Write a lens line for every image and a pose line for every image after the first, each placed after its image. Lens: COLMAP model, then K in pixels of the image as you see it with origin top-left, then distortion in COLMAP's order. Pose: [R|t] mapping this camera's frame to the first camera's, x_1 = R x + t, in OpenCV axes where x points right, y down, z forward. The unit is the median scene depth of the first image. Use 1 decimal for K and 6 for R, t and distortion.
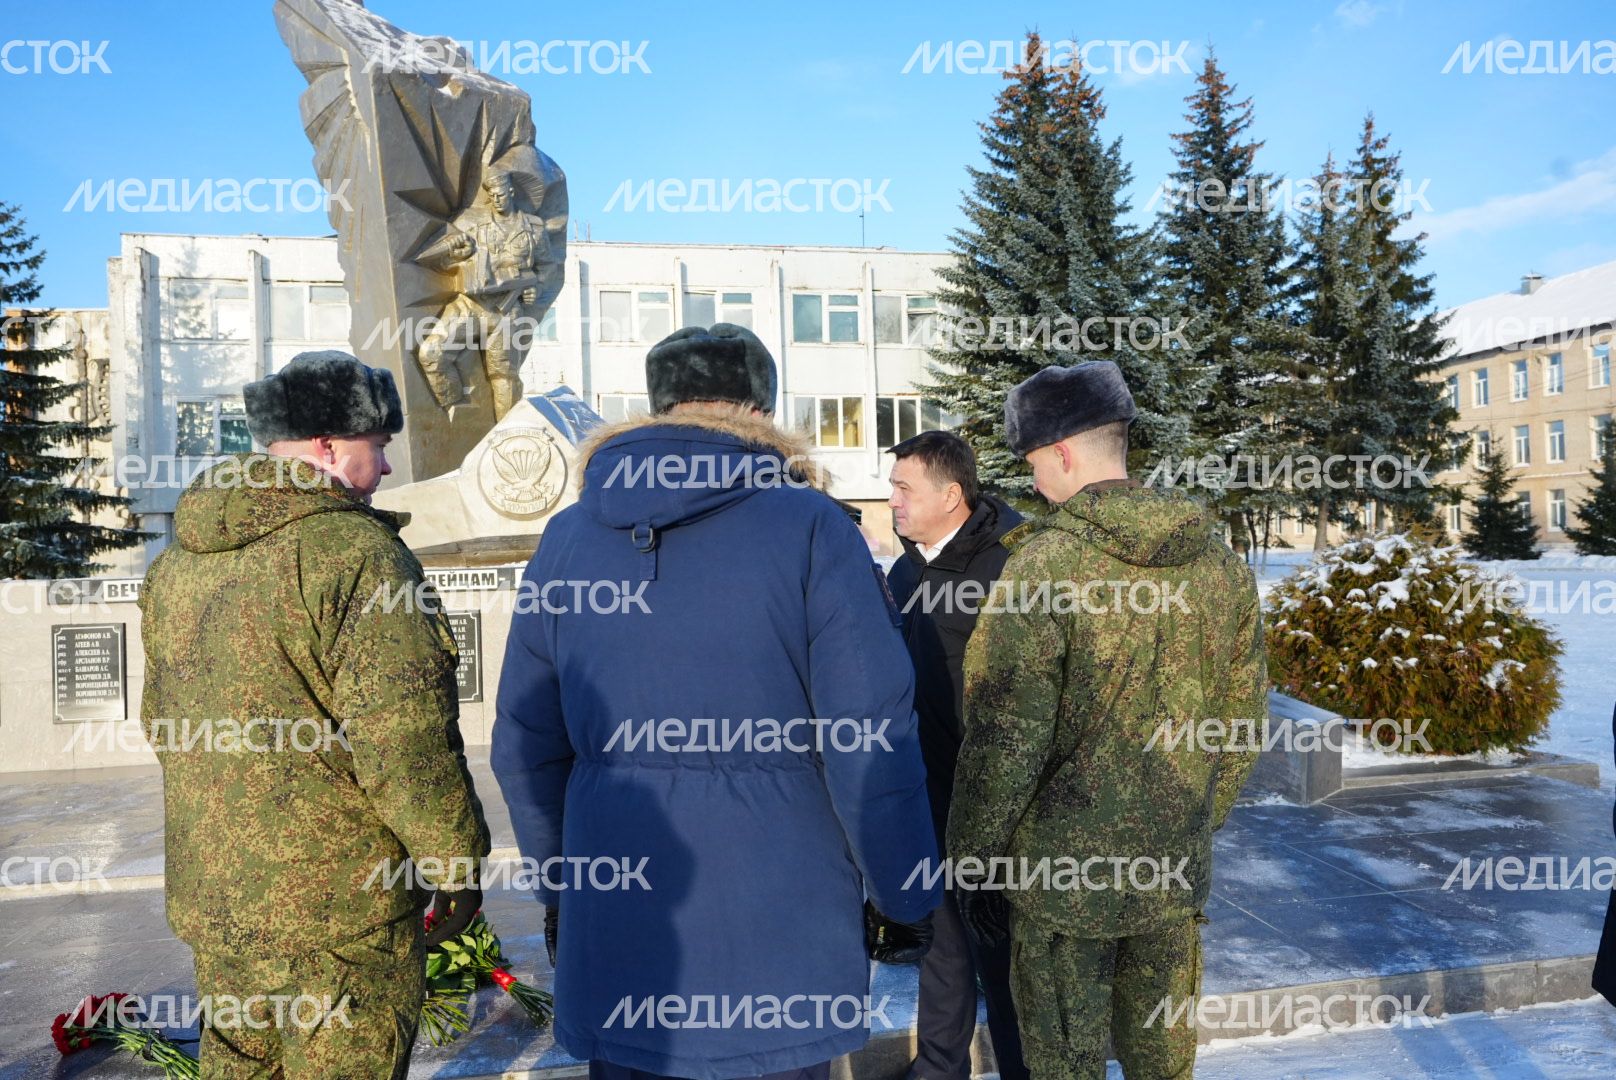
lens RADIAL K [[1038.5, 0, 807.8], [0, 1038.5, 534.3], [0, 0, 1]] dist [0.002579, 0.002329]
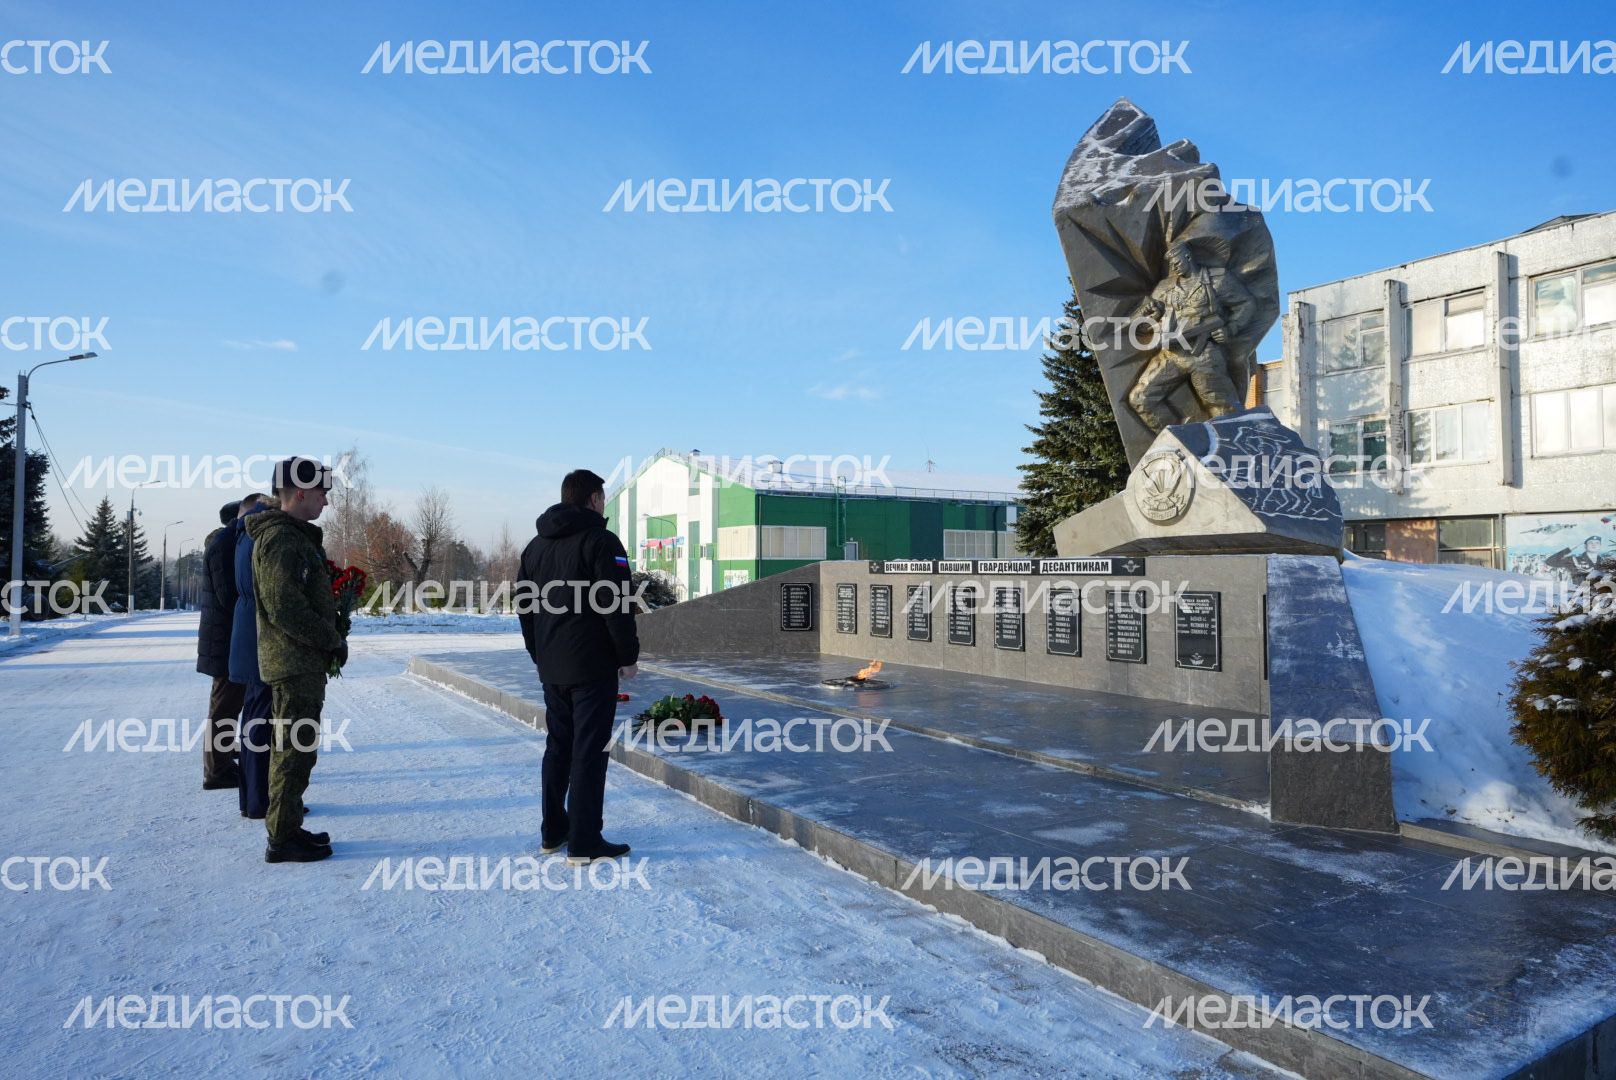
lens RADIAL K [[982.9, 0, 806.6], [0, 982.9, 548.4], [0, 0, 1]] dist [0.003231, 0.000882]
pose [[0.366486, 0.008951, -0.930380, 0.222390], [-0.002487, 0.999960, 0.008641, 0.001640], [0.930420, -0.000853, 0.366494, 0.055350]]
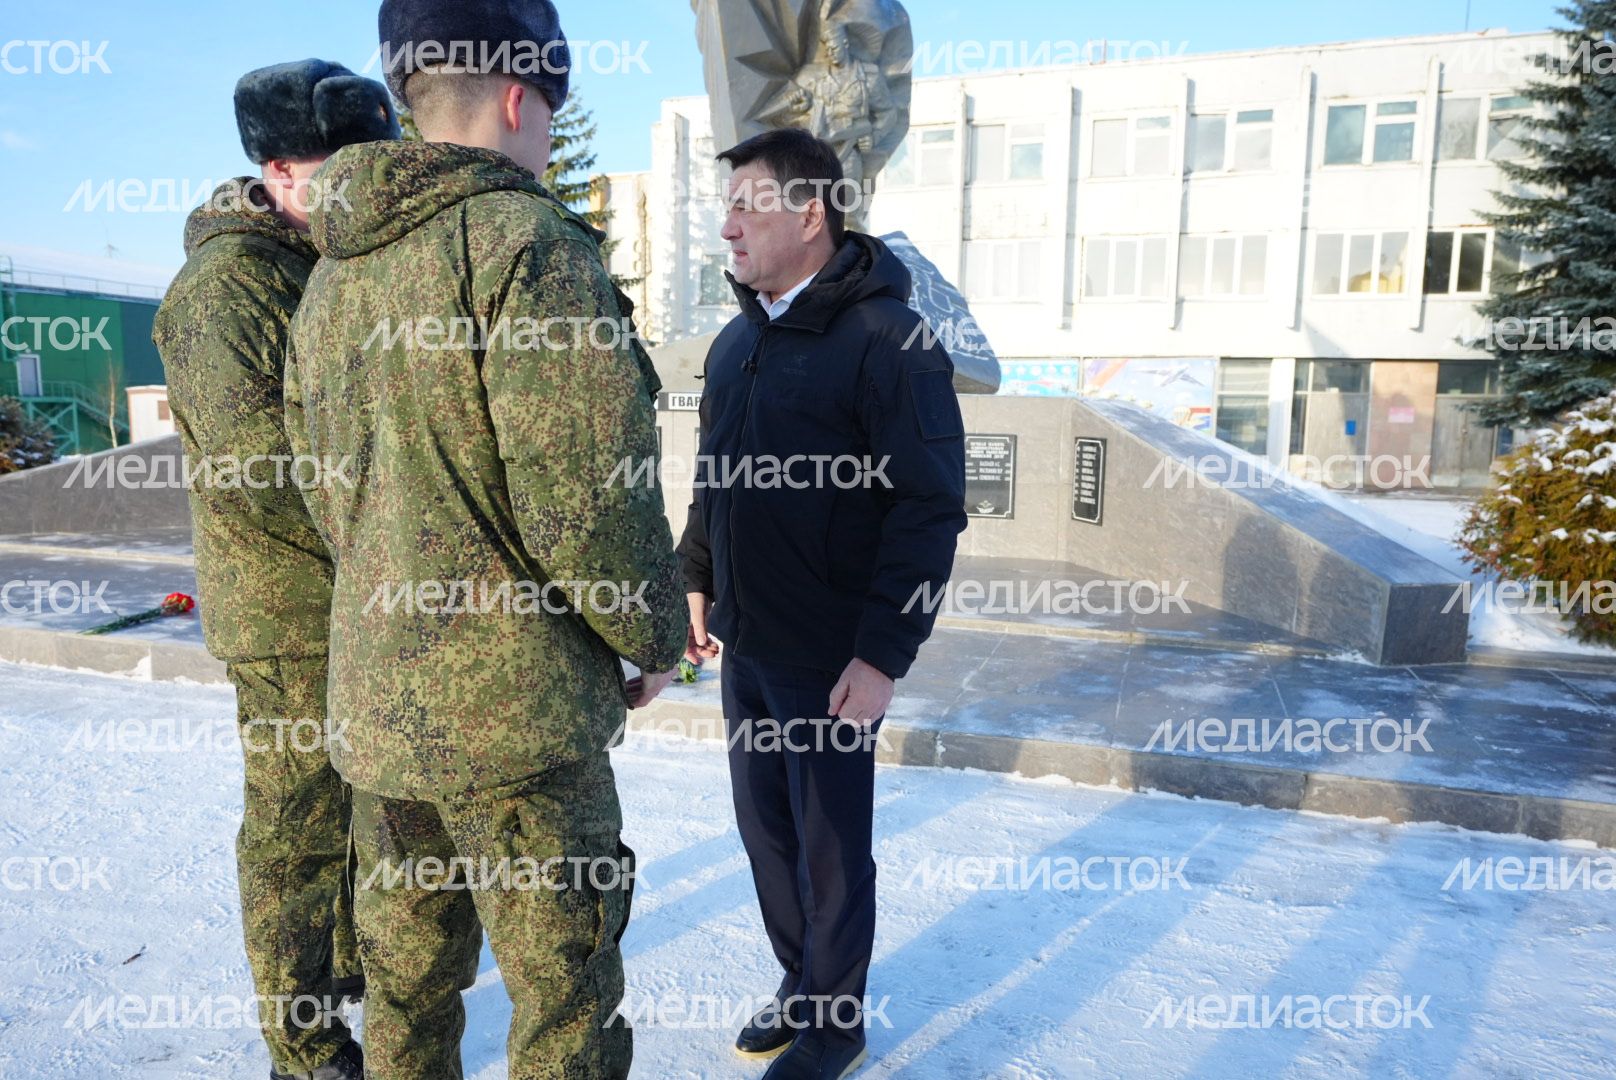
lens RADIAL K [[1128.1, 0, 799.4], [0, 1128.1, 547.7], [0, 0, 1]] dist [-0.001709, 0.005181]
pose [[0.873433, 0.103270, -0.475867, 0.095880], [-0.038916, 0.988931, 0.143183, 0.005381], [0.485386, -0.106542, 0.867784, -0.025720]]
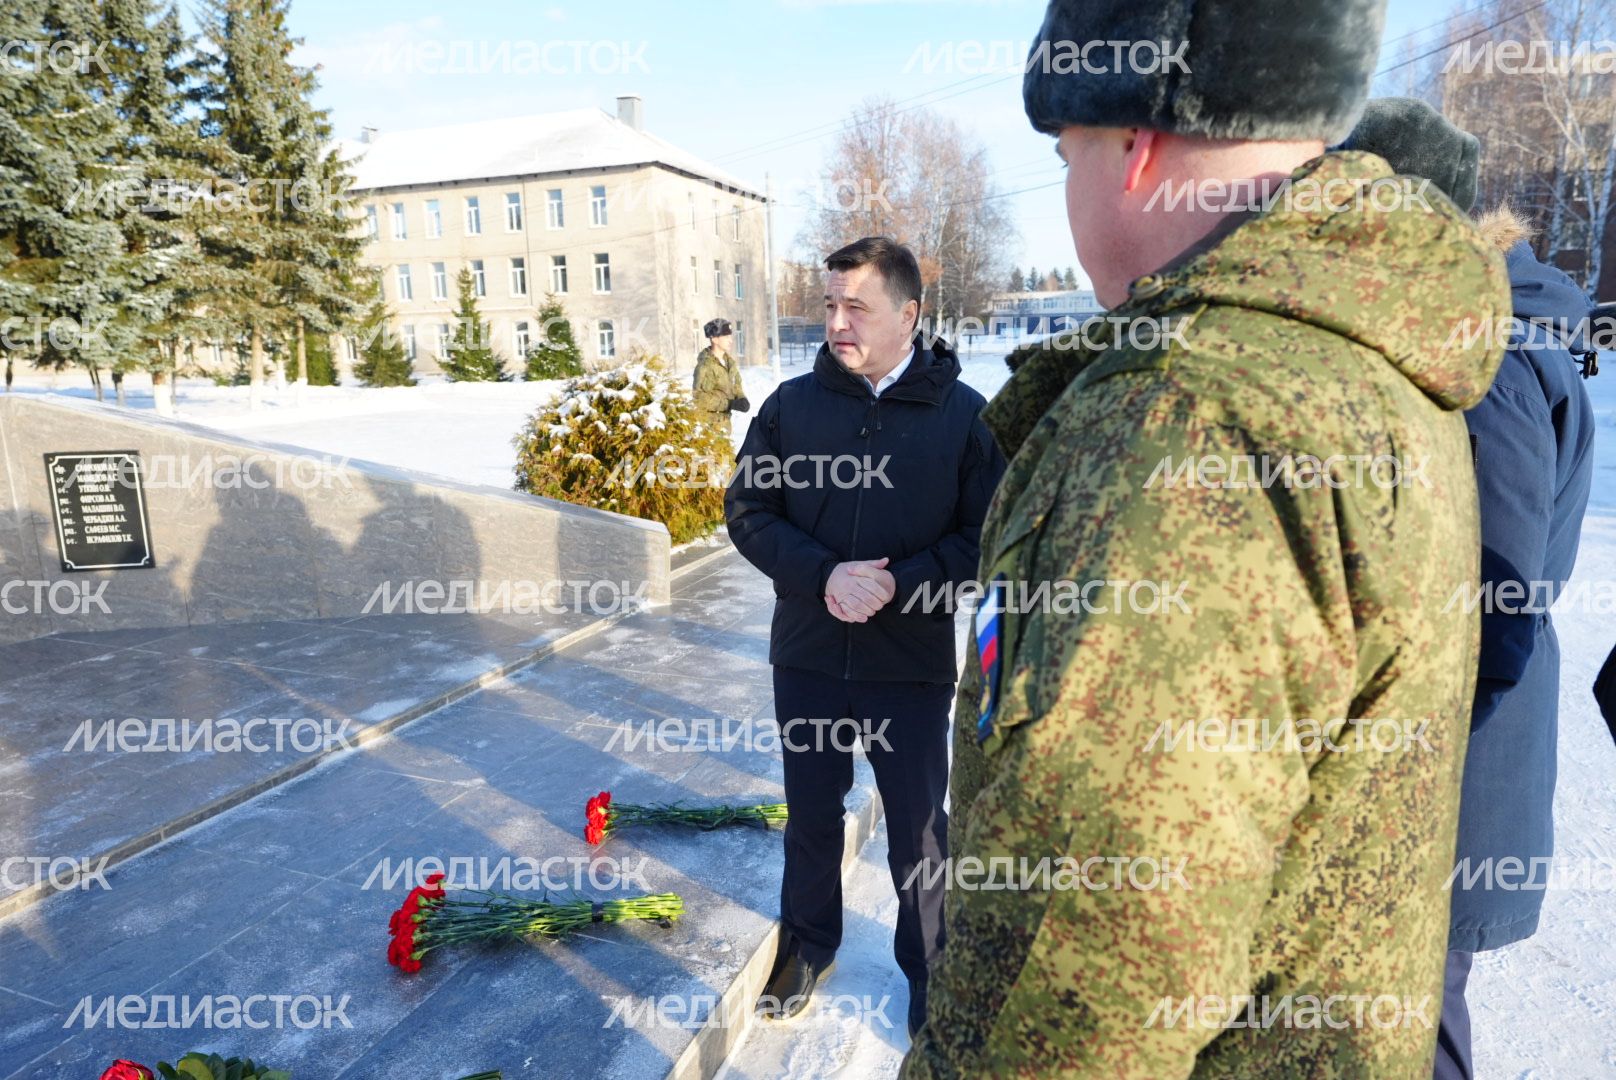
lens RADIAL K [[996.9, 0, 809.2], [0, 996.9, 542.0], [0, 0, 1]] dist [-0.005517, 0.001052]
pose [[0.503296, -0.150862, 0.850843, -0.070641], [-0.000338, 0.984608, 0.174779, 0.000767], [-0.864114, -0.088253, 0.495499, 0.067653]]
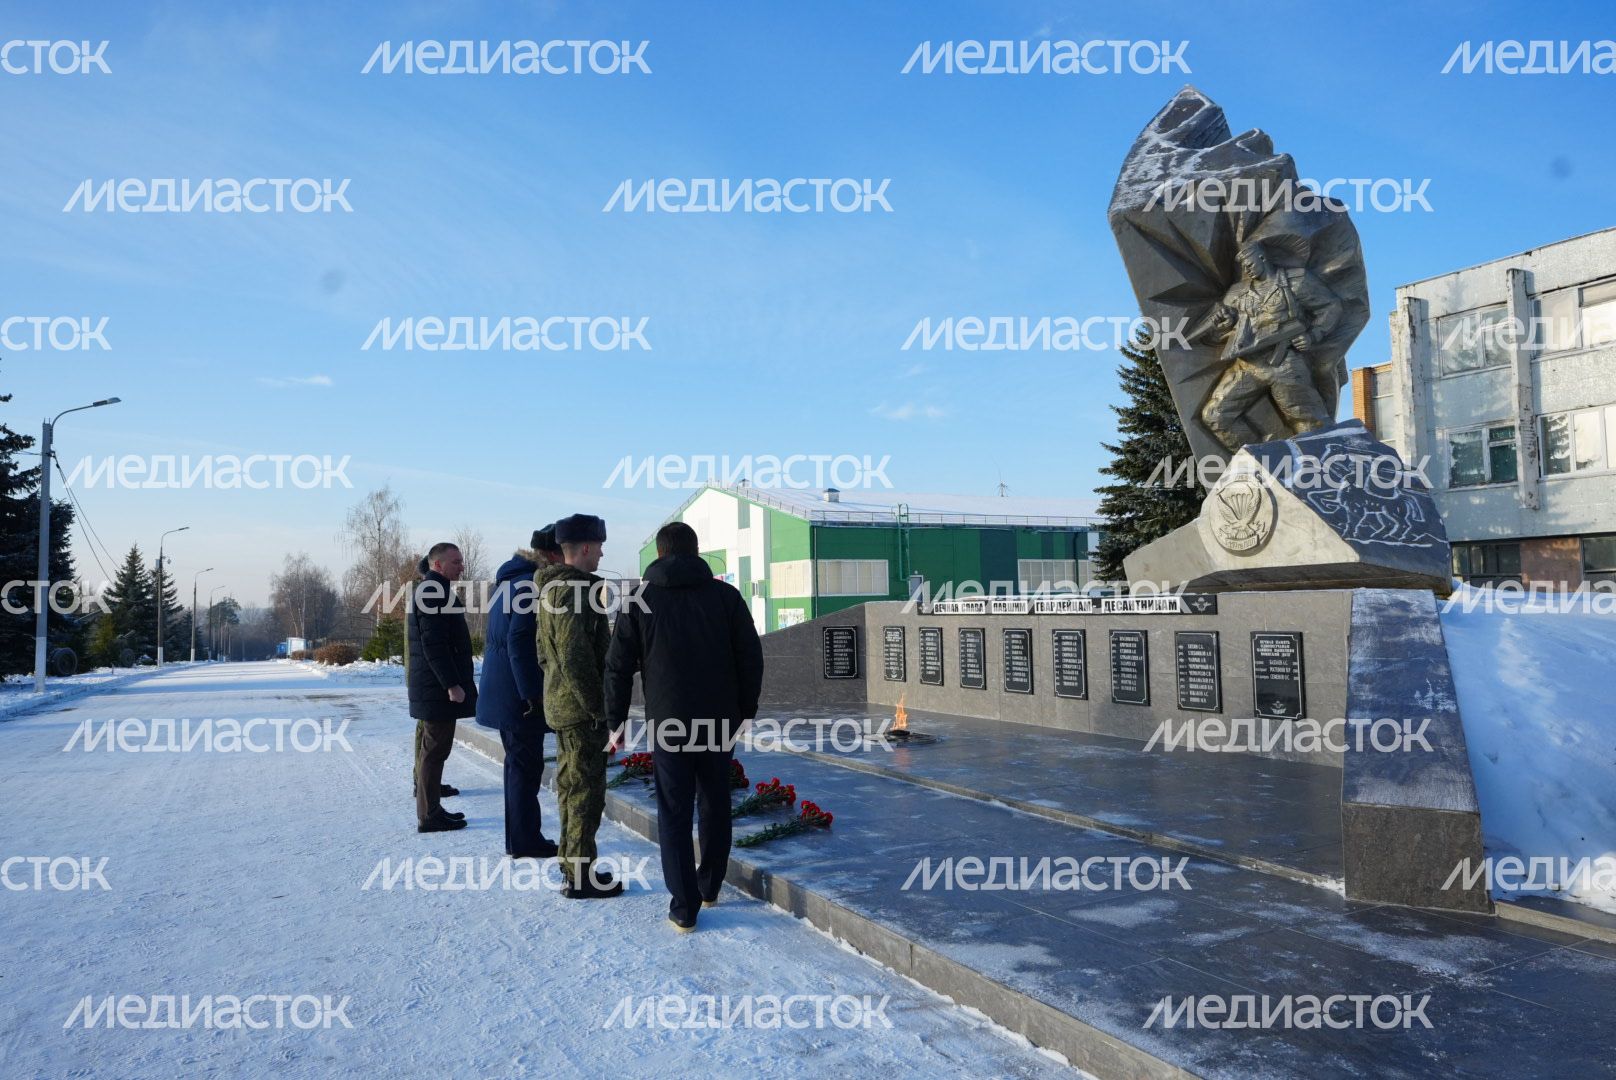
lens RADIAL K [[1070.0, 0, 798.2], [0, 1070.0, 548.5], [0, 0, 1]] dist [0.004109, 0.002075]
pose [[0.303141, -0.028761, -0.952512, 0.225830], [0.018642, 0.999532, -0.024248, -0.000886], [0.952764, -0.010406, 0.303535, 0.063959]]
